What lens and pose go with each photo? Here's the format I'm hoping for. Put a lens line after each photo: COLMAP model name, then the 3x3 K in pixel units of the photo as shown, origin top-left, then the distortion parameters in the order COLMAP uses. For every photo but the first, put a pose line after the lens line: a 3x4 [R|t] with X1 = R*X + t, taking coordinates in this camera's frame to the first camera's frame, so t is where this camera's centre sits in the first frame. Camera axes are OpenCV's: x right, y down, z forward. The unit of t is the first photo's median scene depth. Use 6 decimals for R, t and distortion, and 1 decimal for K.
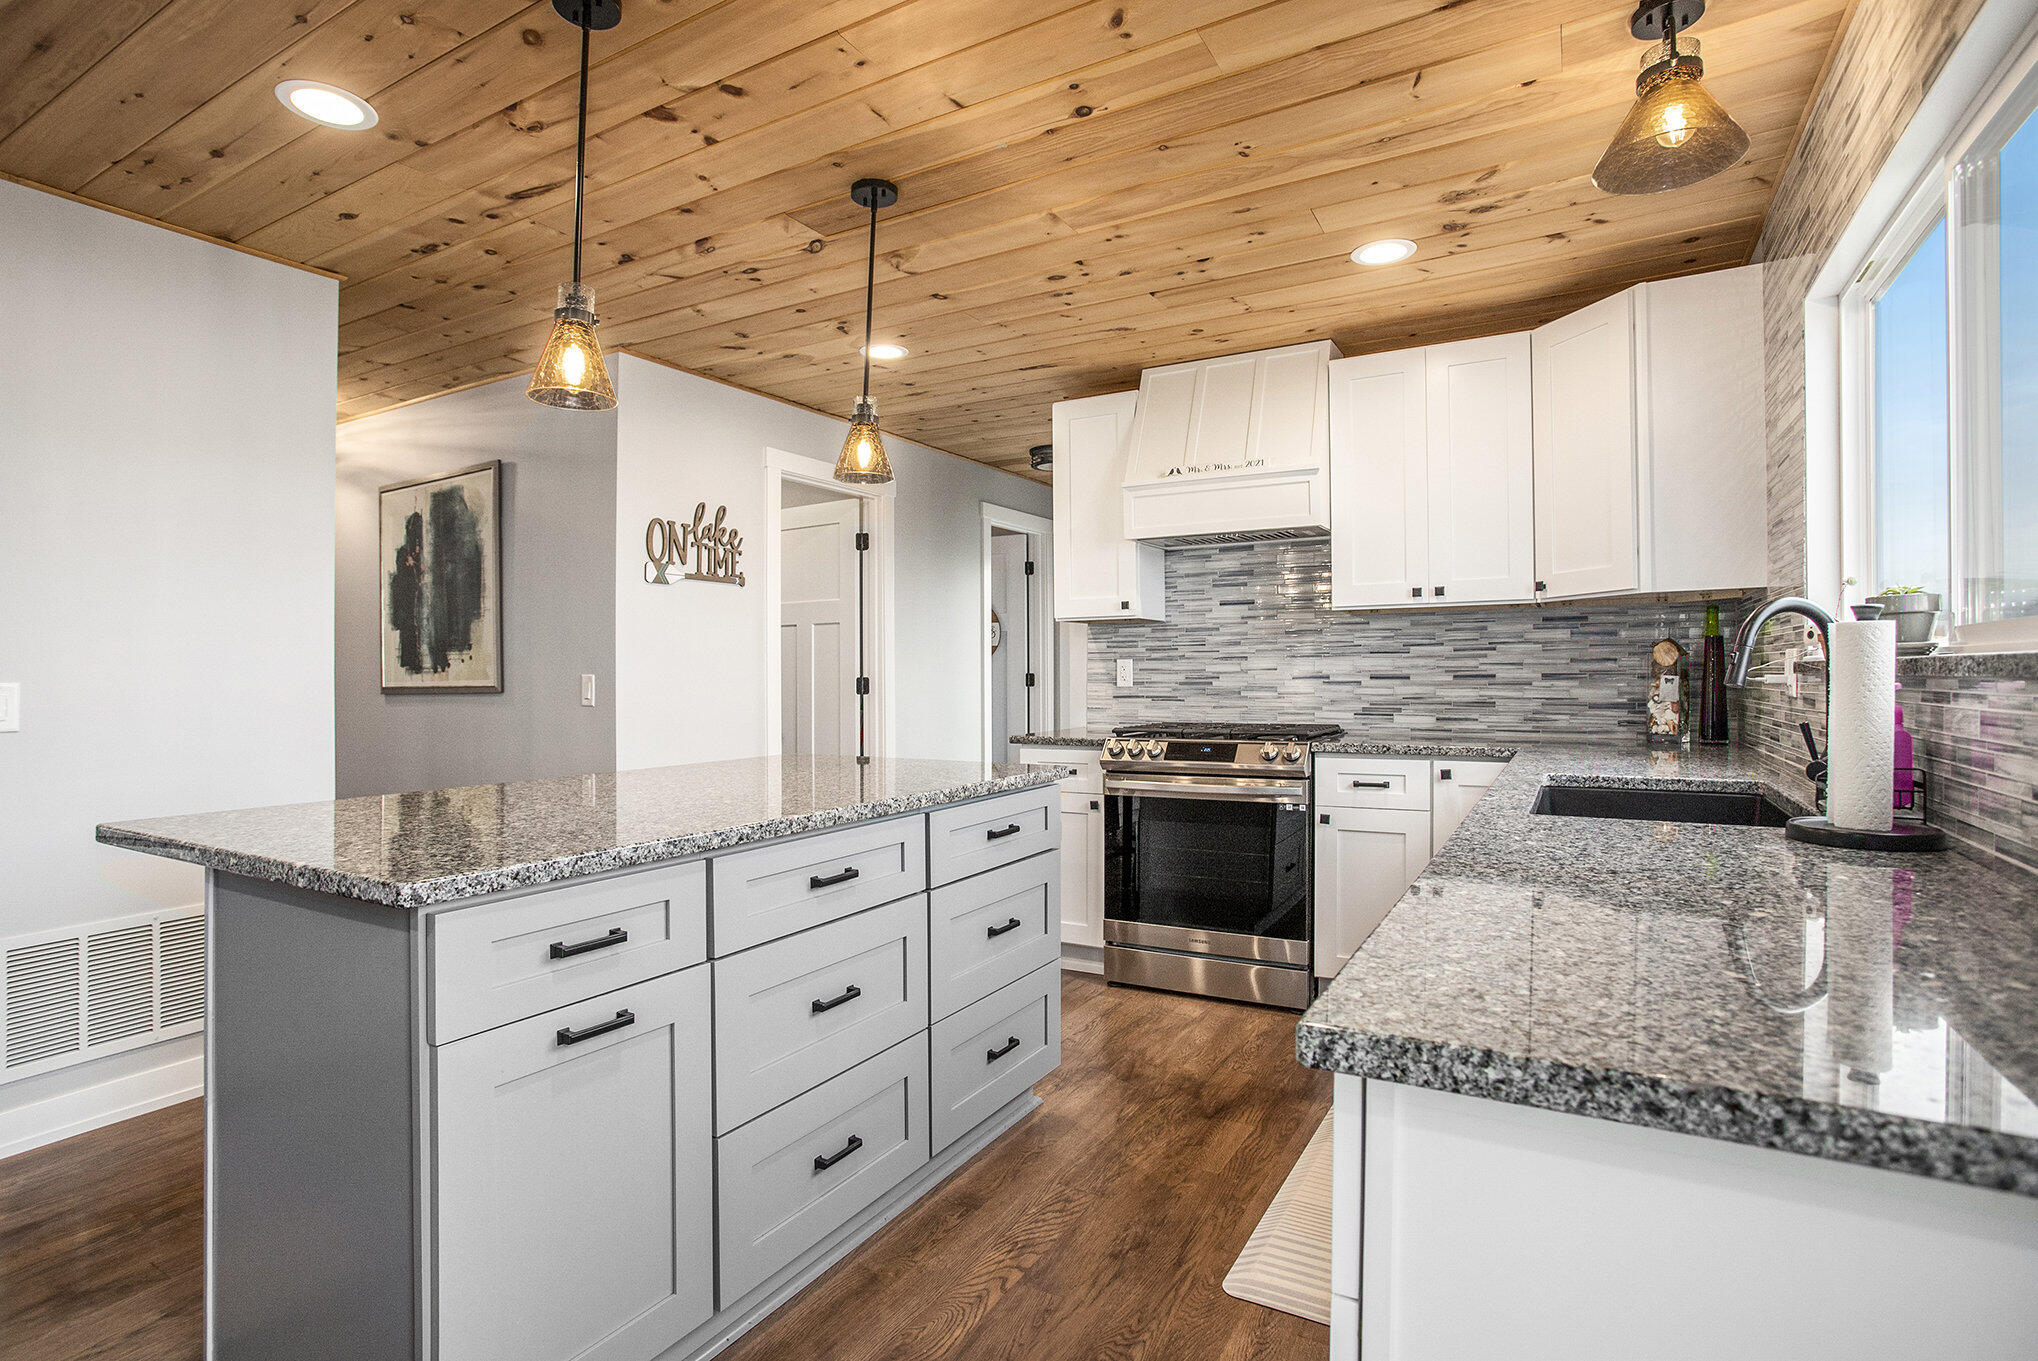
lens RADIAL K [[1008.0, 0, 1019.0], [0, 1008.0, 680.5], [0, 0, 1]] dist [-0.060810, 0.000221]
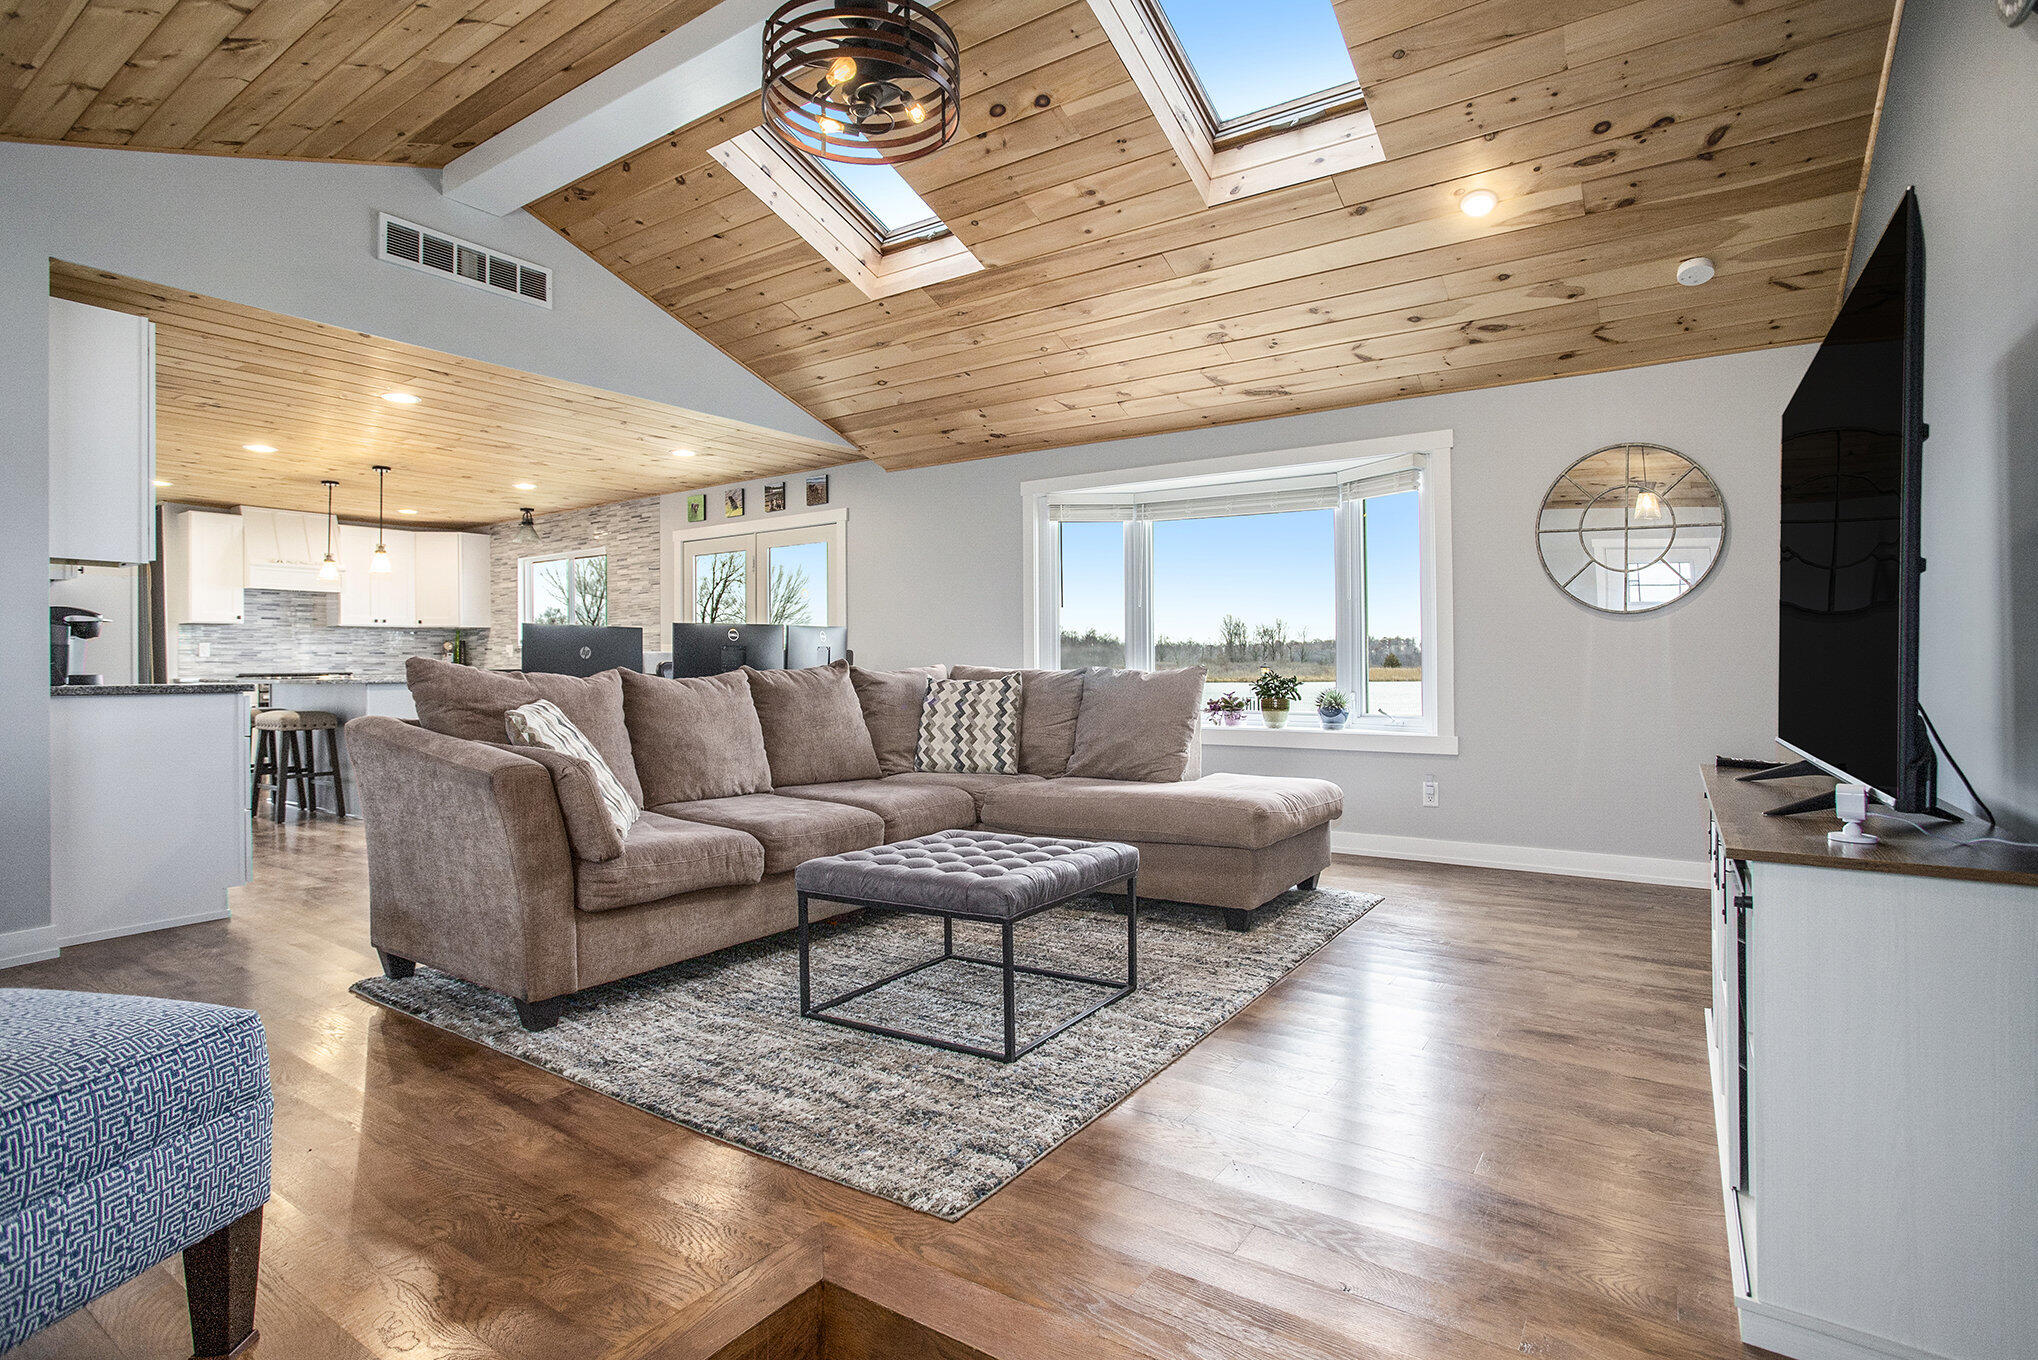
lens RADIAL K [[1018.5, 0, 979.0], [0, 1018.5, 677.9], [0, 0, 1]] dist [-0.019119, 0.000529]
pose [[0.106583, -0.003843, 0.994296, -1.977945], [0.014500, 0.999892, 0.002311, 0.076031], [-0.994198, 0.014171, 0.106628, -0.837002]]
